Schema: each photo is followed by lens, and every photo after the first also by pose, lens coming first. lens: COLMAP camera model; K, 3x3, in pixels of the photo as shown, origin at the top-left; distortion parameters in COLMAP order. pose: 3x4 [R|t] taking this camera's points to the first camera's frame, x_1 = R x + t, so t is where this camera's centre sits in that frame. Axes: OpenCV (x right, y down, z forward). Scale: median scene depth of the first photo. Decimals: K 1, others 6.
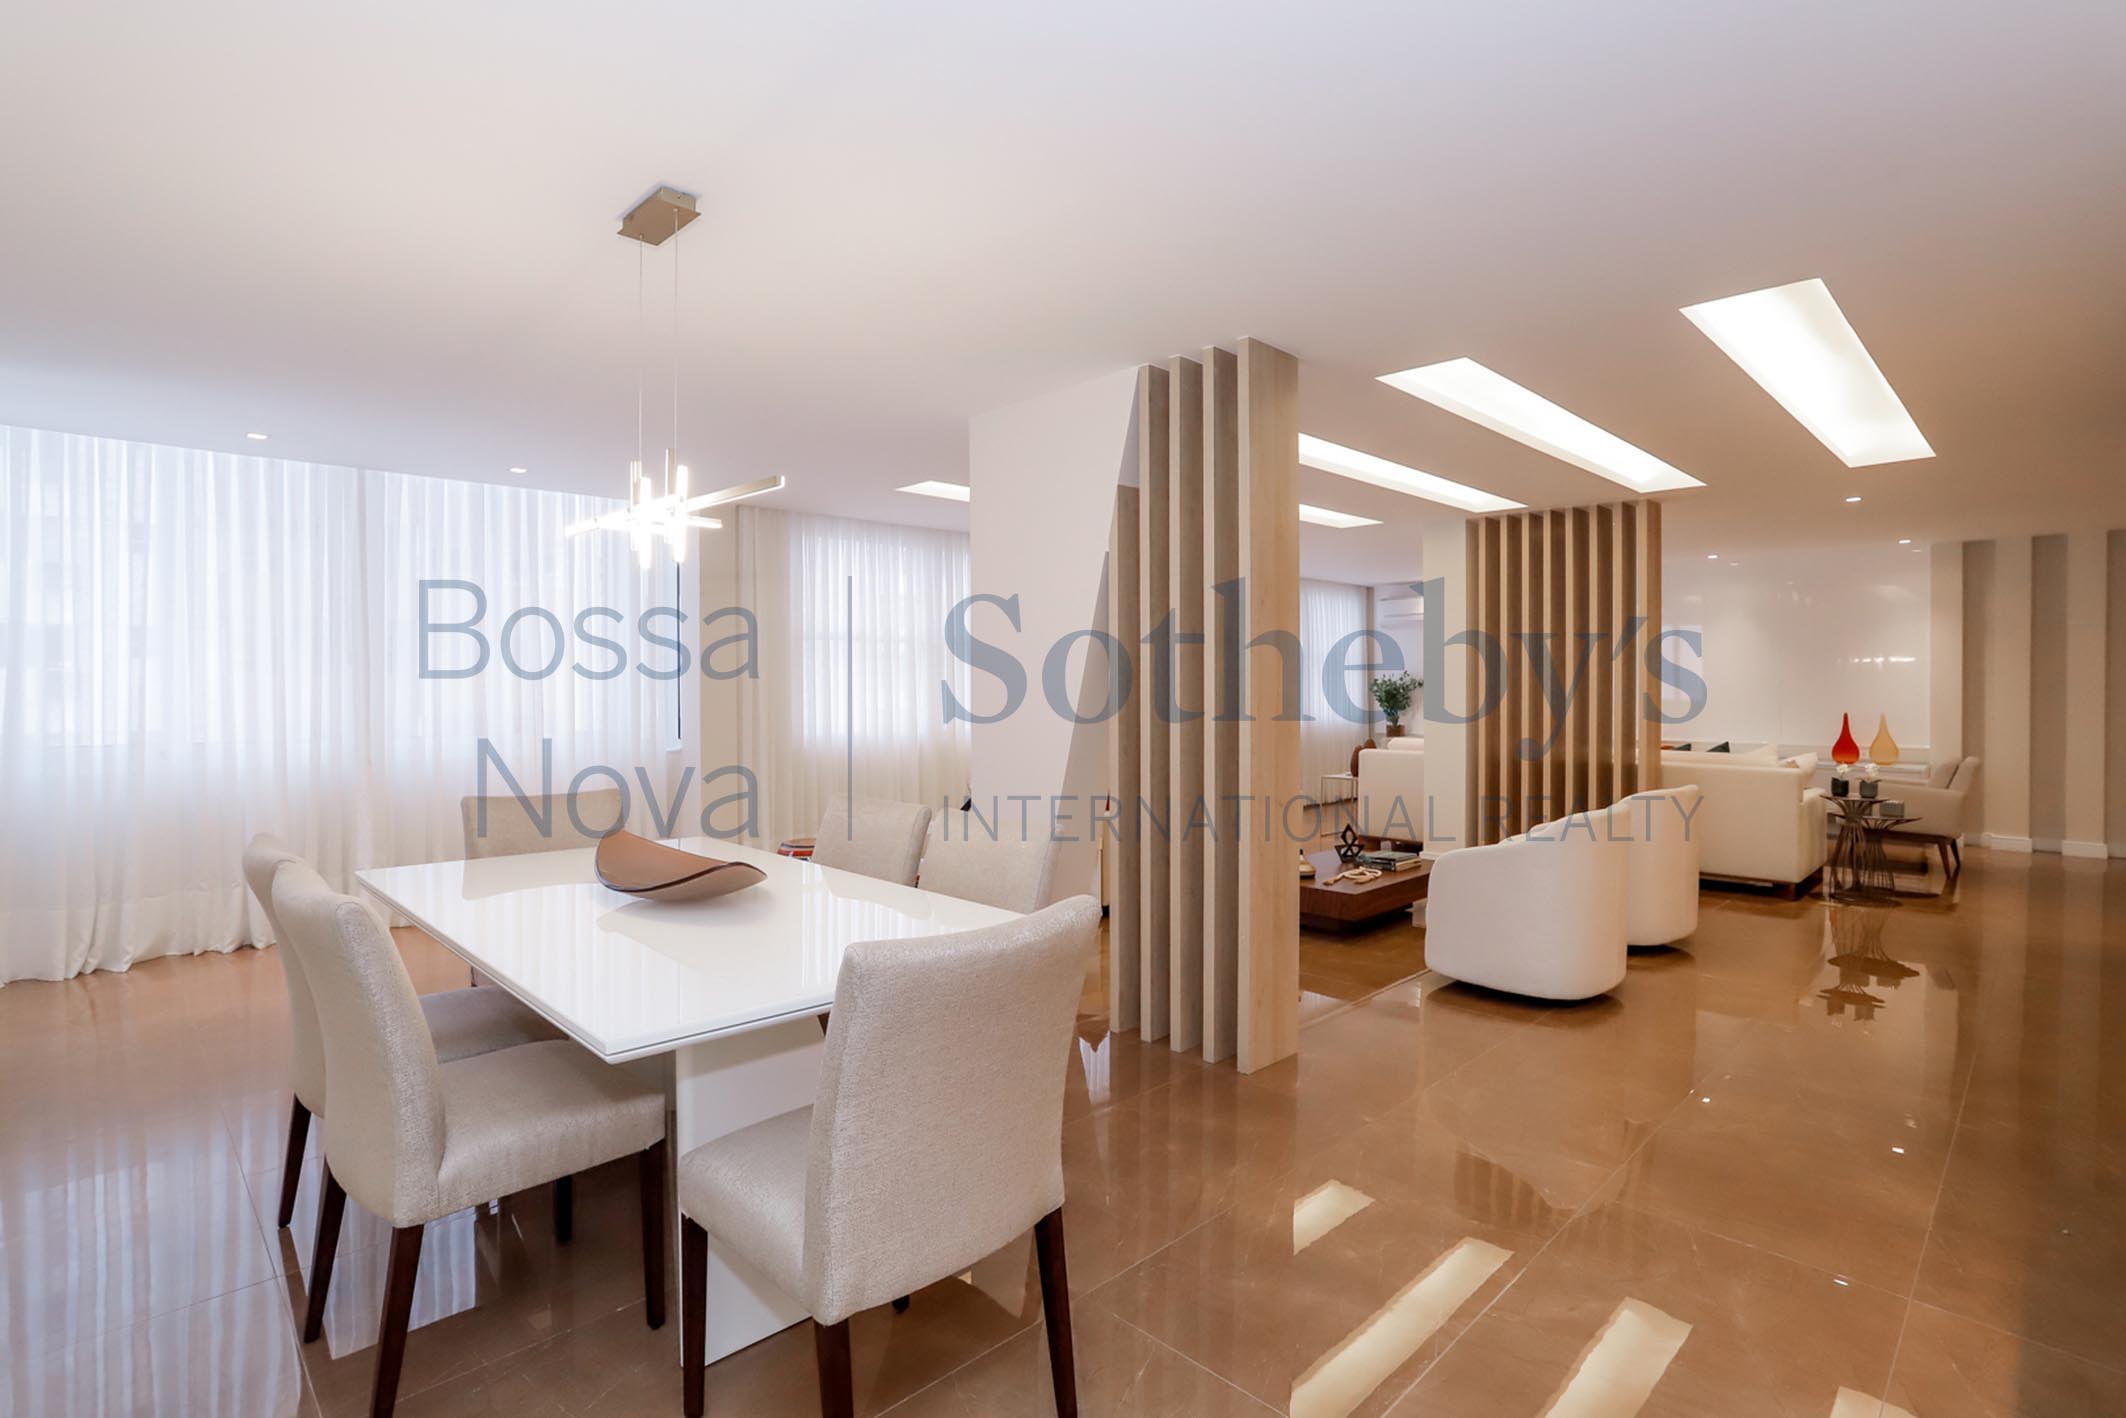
lens RADIAL K [[1027.1, 0, 1076.3], [0, 1027.1, 692.2], [0, 0, 1]] dist [-0.002383, 0.001252]
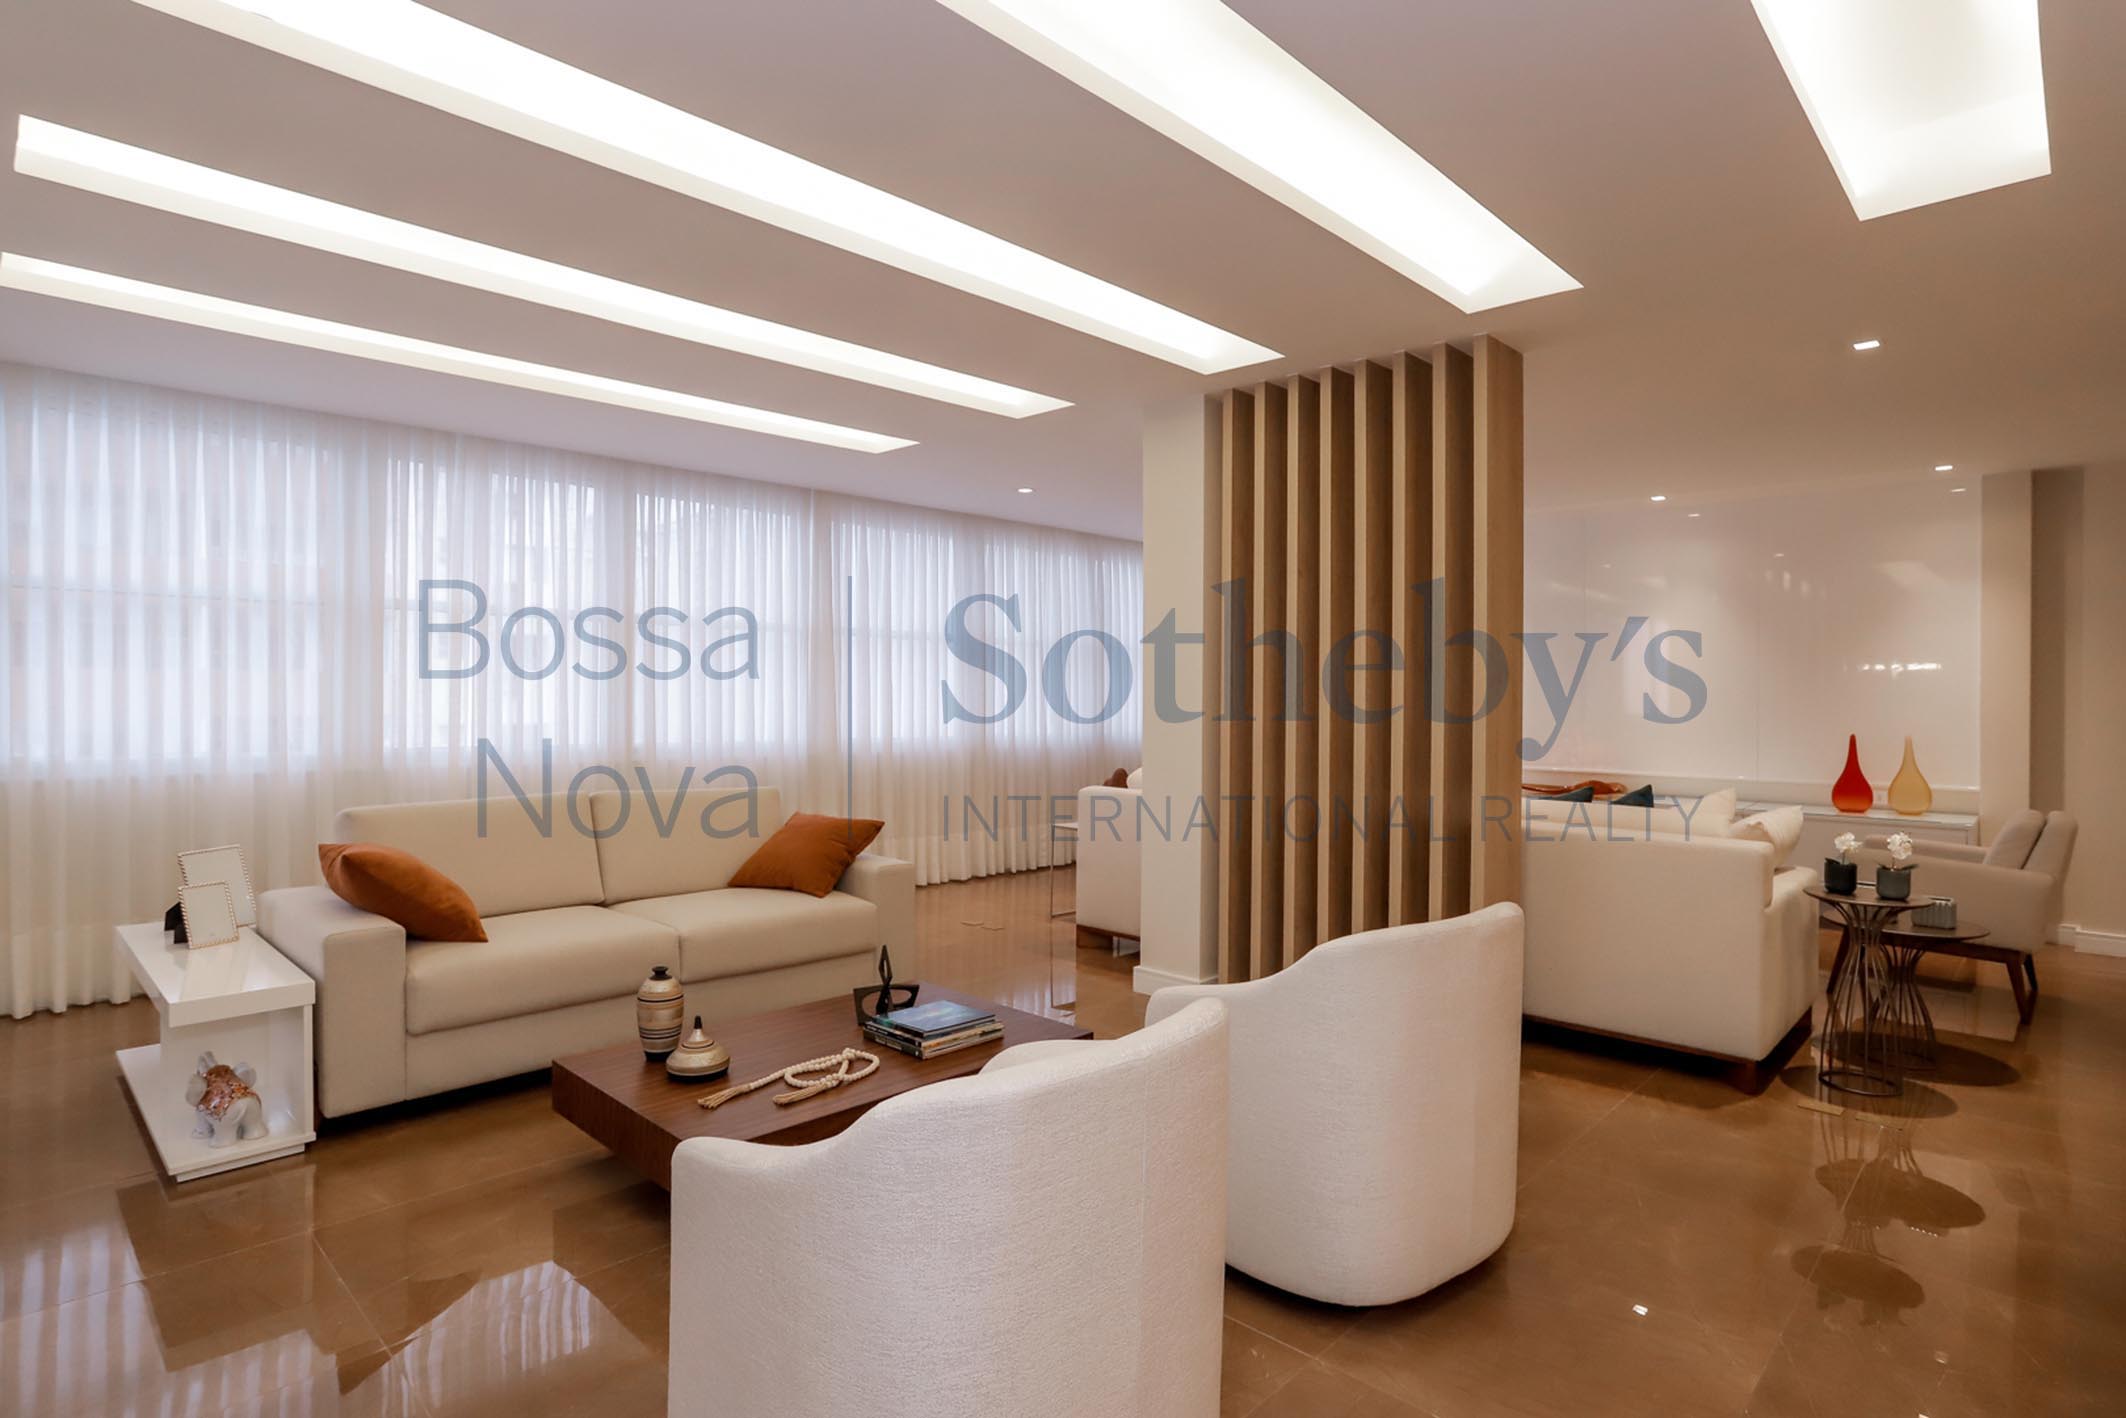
lens RADIAL K [[1100.0, 0, 1064.4], [0, 1100.0, 687.7], [0, 0, 1]] dist [-0.000624, -0.001973]
pose [[0.999732, 0.011618, 0.020038, 0.294944], [-0.011381, 0.999864, -0.011929, 0.004694], [-0.020174, 0.011698, 0.999728, 0.391447]]
